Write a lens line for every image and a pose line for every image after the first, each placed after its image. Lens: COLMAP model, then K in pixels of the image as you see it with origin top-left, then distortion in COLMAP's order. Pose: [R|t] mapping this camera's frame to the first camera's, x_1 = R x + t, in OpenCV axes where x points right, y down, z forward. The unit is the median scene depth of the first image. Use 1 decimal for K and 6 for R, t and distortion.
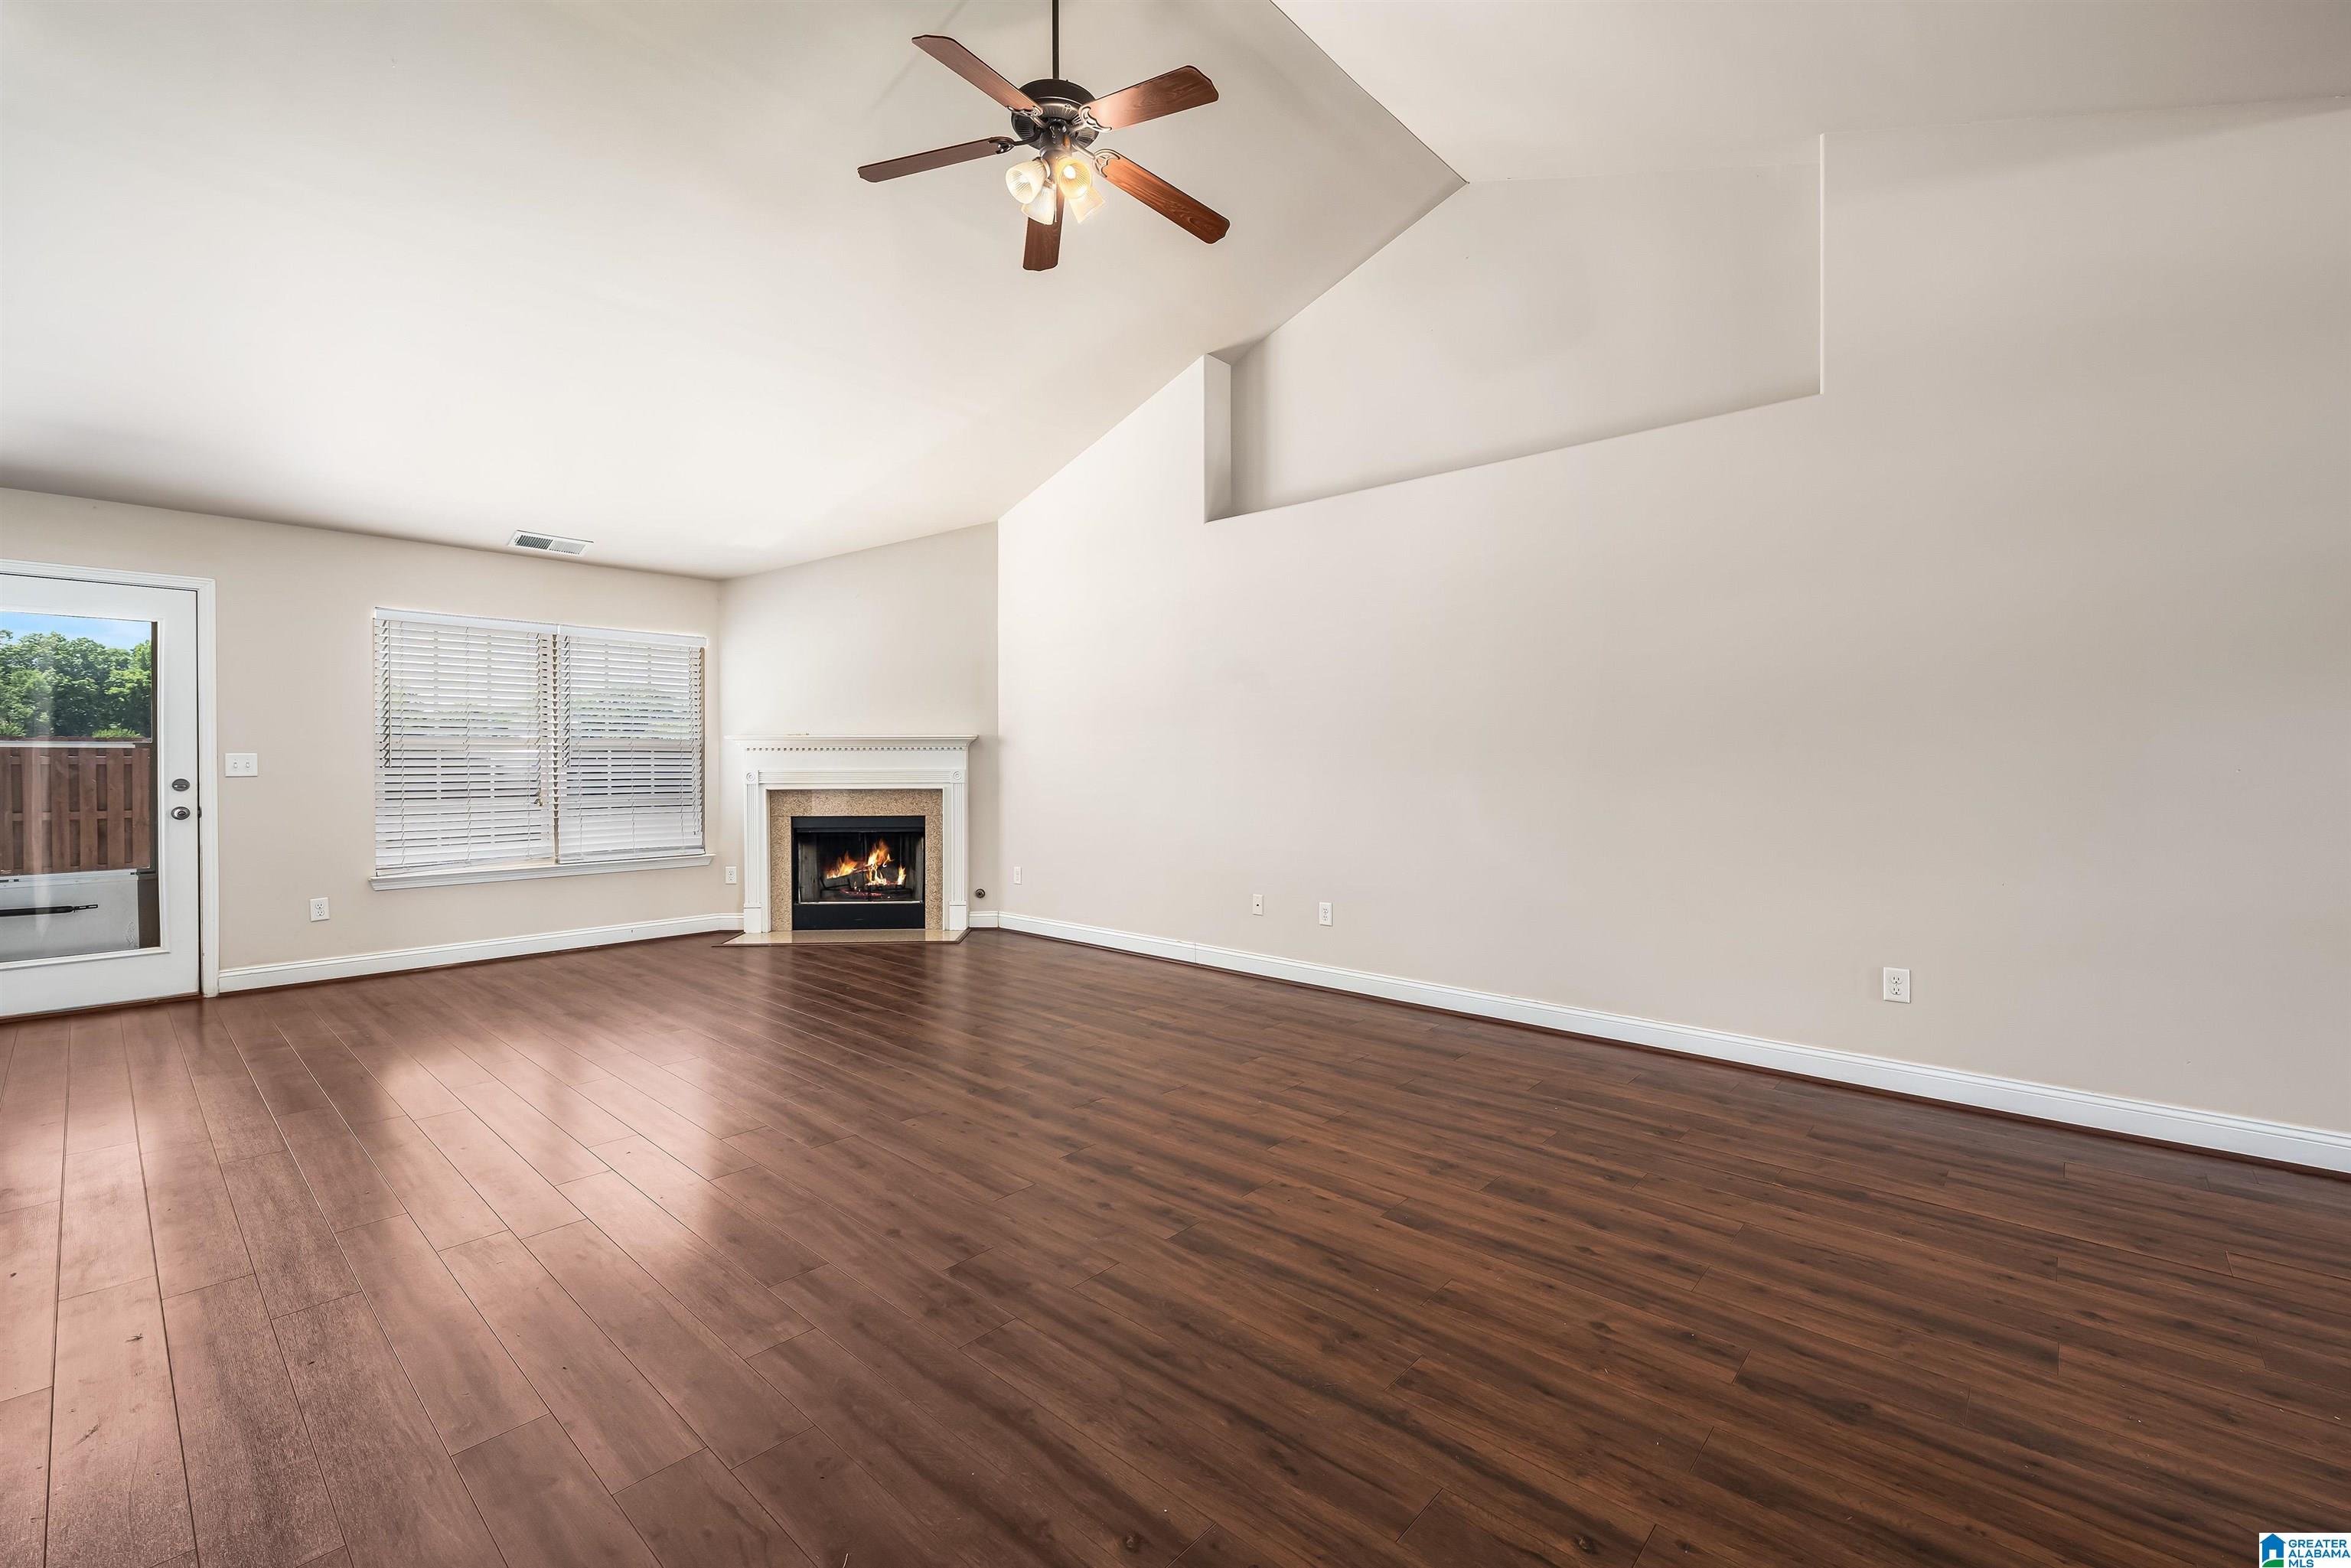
lens RADIAL K [[998.4, 0, 1175.5], [0, 998.4, 784.0], [0, 0, 1]] dist [0.000448, -0.000045]
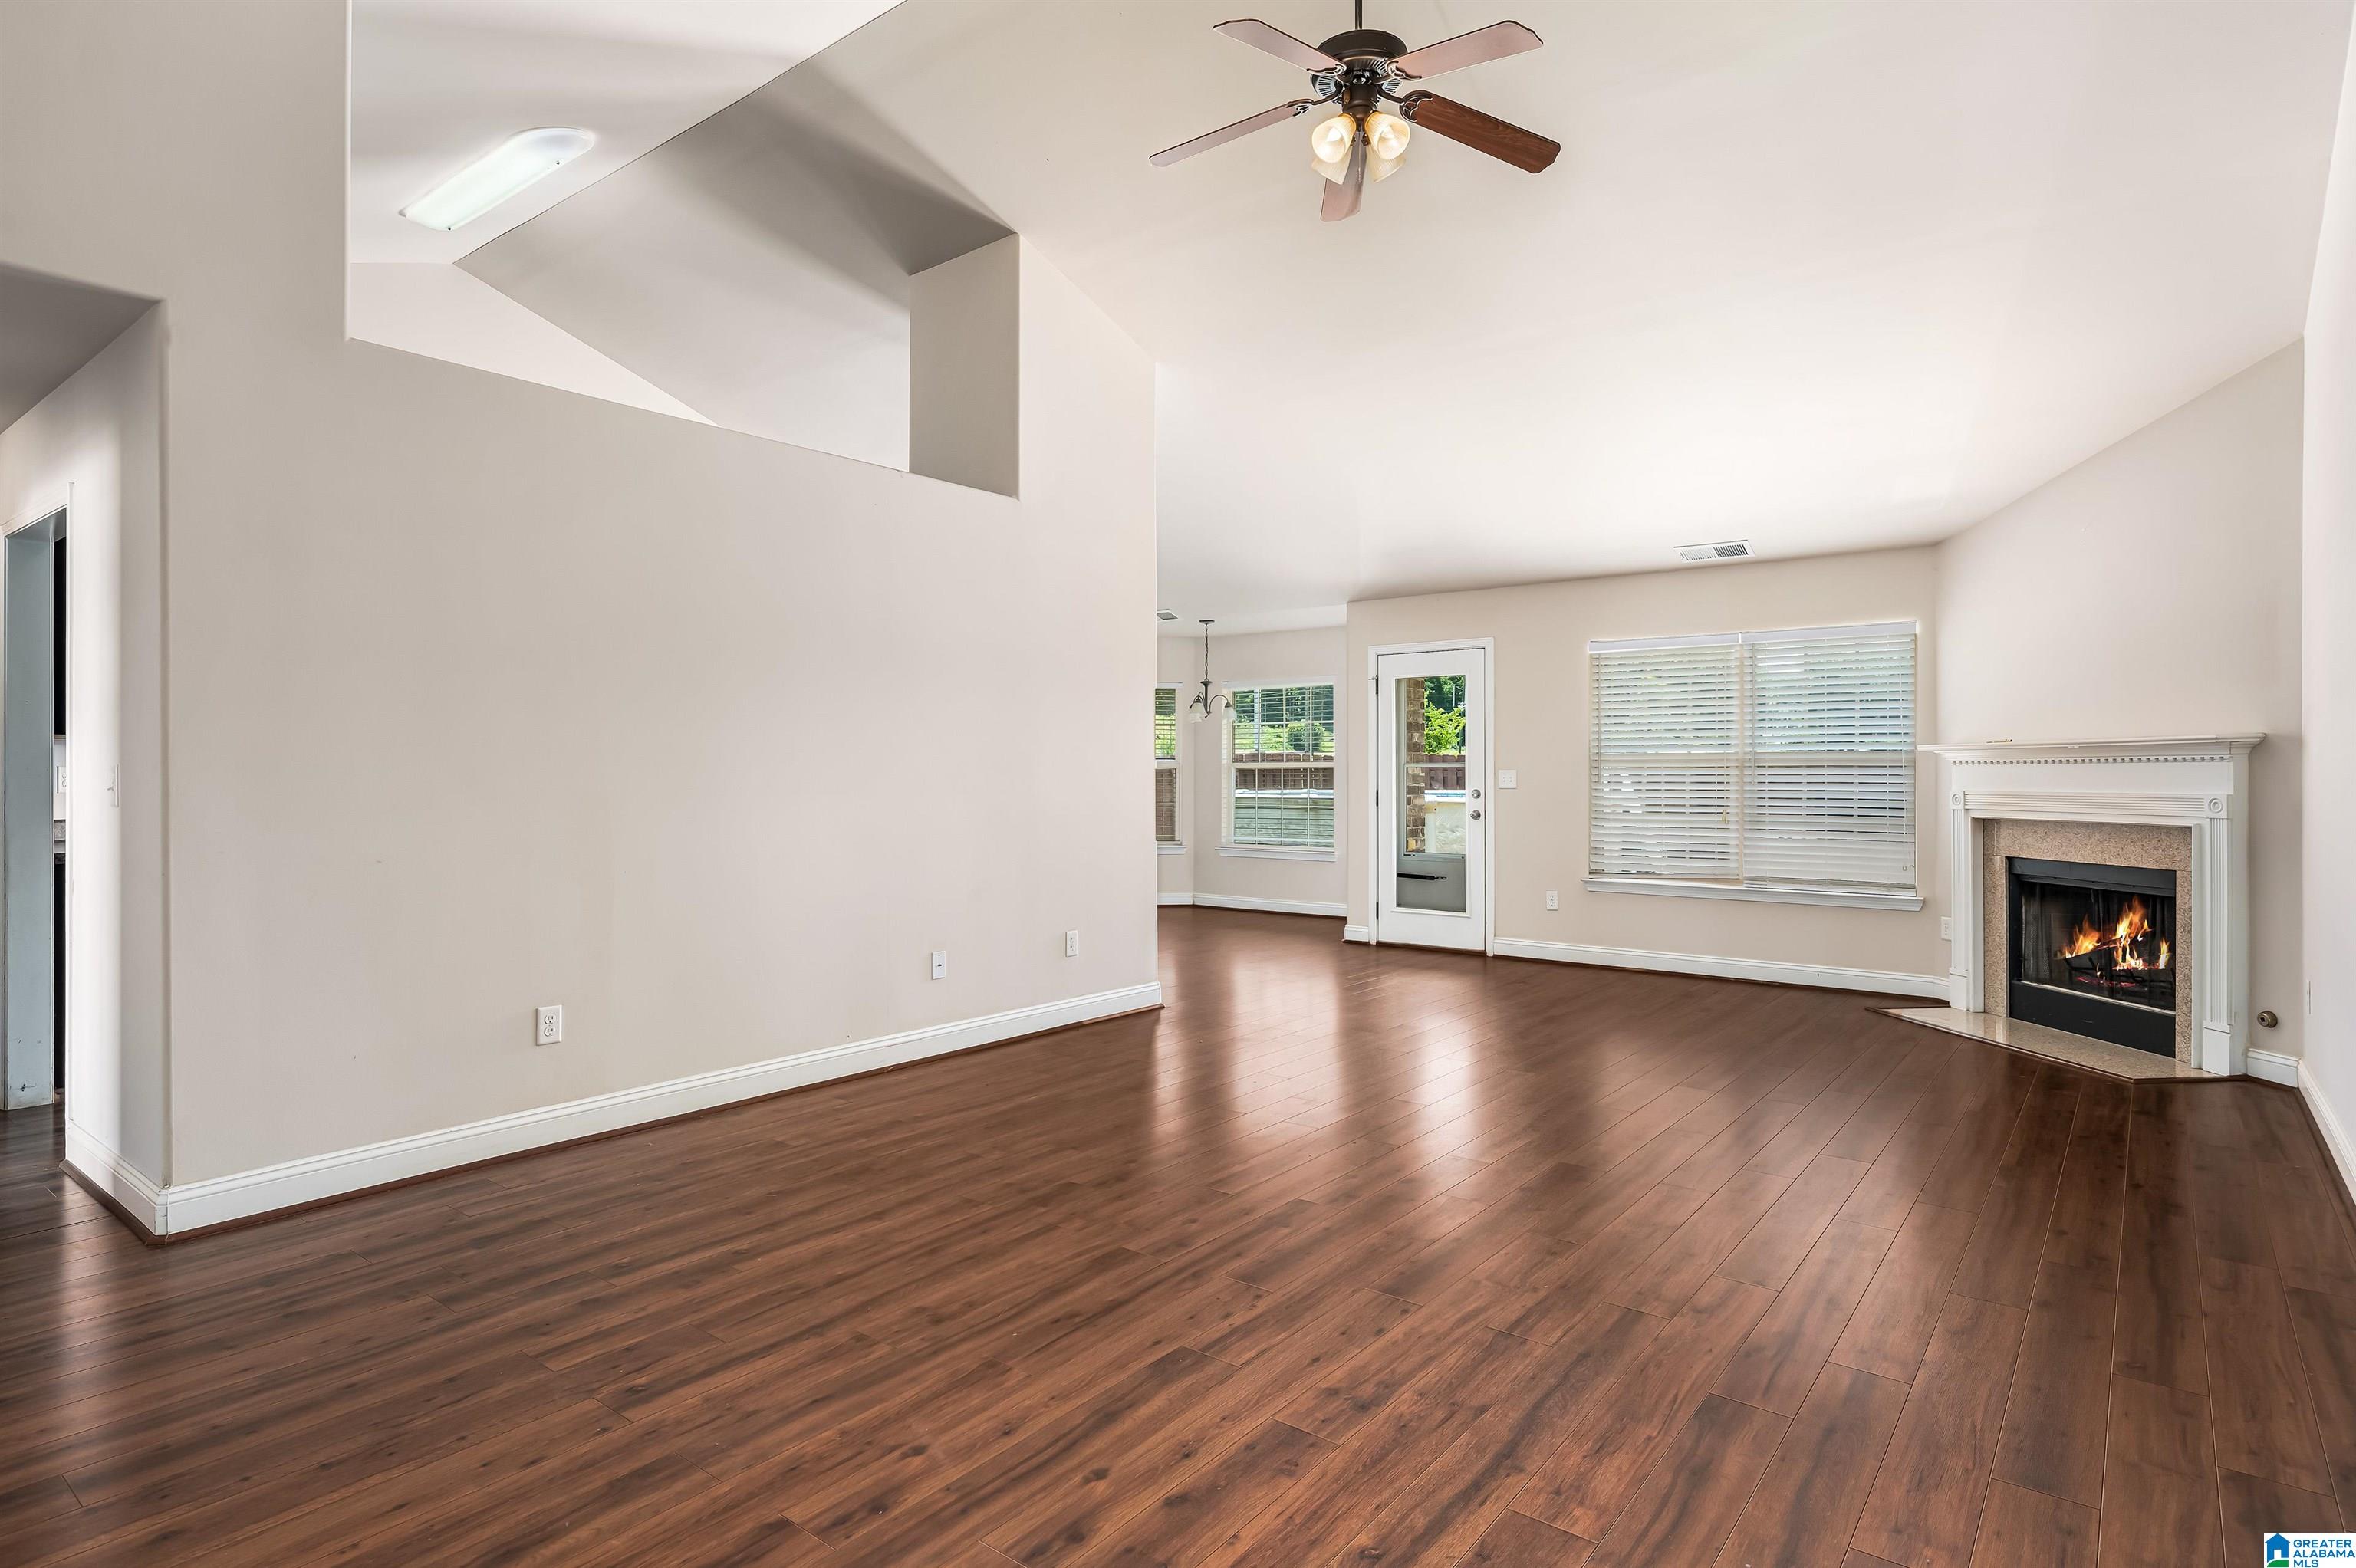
lens RADIAL K [[1228.7, 0, 1178.0], [0, 1228.7, 784.0], [0, 0, 1]] dist [0.002554, 0.000779]
pose [[0.067431, 0.008748, -0.997686, 0.650160], [-0.027803, 0.999590, 0.006885, -0.012981], [0.997336, 0.027275, 0.067647, 0.503407]]
